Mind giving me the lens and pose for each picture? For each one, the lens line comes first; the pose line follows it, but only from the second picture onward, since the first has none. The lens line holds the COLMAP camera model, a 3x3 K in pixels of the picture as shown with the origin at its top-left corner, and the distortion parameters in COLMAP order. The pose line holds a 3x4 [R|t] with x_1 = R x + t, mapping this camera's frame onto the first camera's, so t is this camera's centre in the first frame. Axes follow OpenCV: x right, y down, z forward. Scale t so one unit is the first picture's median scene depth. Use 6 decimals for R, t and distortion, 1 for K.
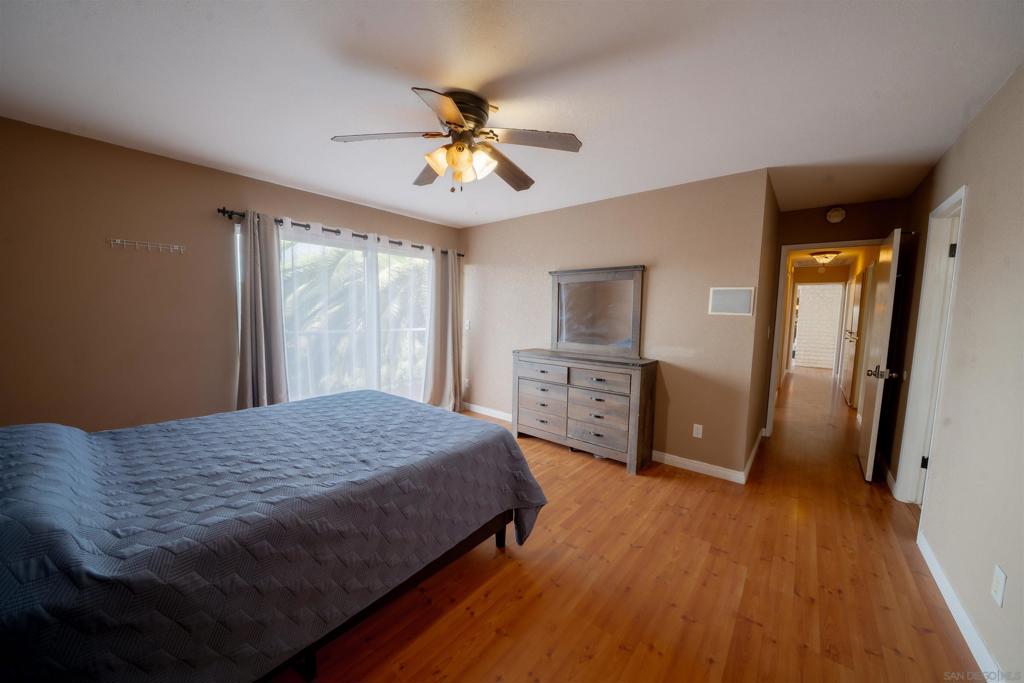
lens RADIAL K [[357.8, 0, 510.7], [0, 357.8, 342.4], [0, 0, 1]] dist [-0.013758, -0.000004]
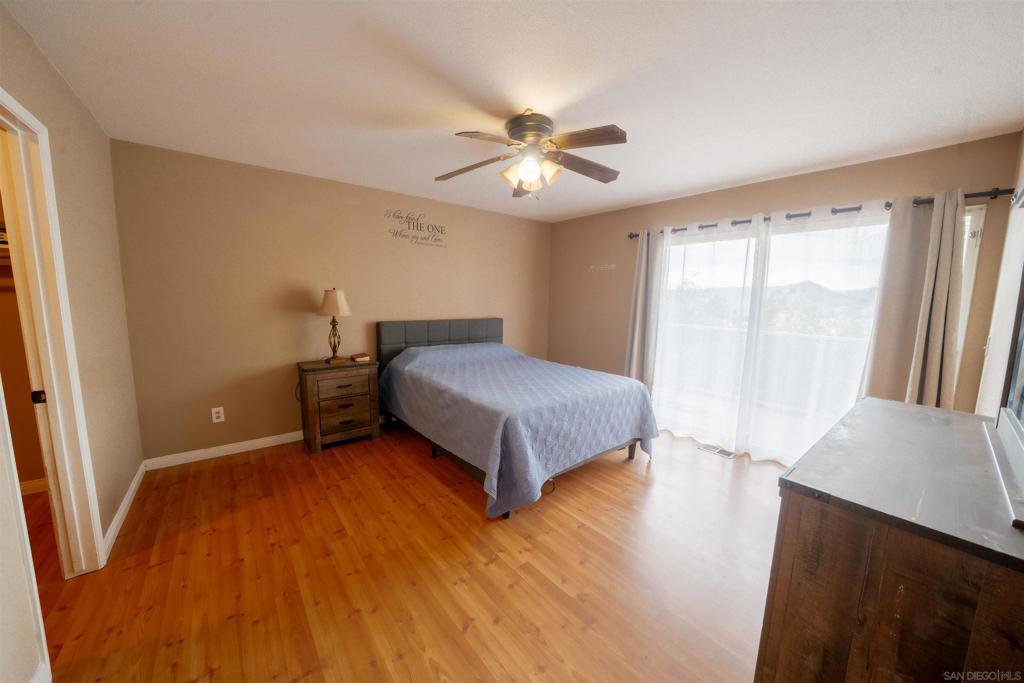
lens RADIAL K [[357.8, 0, 510.2], [0, 357.8, 342.1], [0, 0, 1]] dist [-0.013758, -0.000004]
pose [[-0.196229, 0.098629, -0.975585, 0.986203], [-0.109123, 0.986552, 0.121686, -0.095176], [0.974467, 0.130337, -0.182827, 1.139316]]
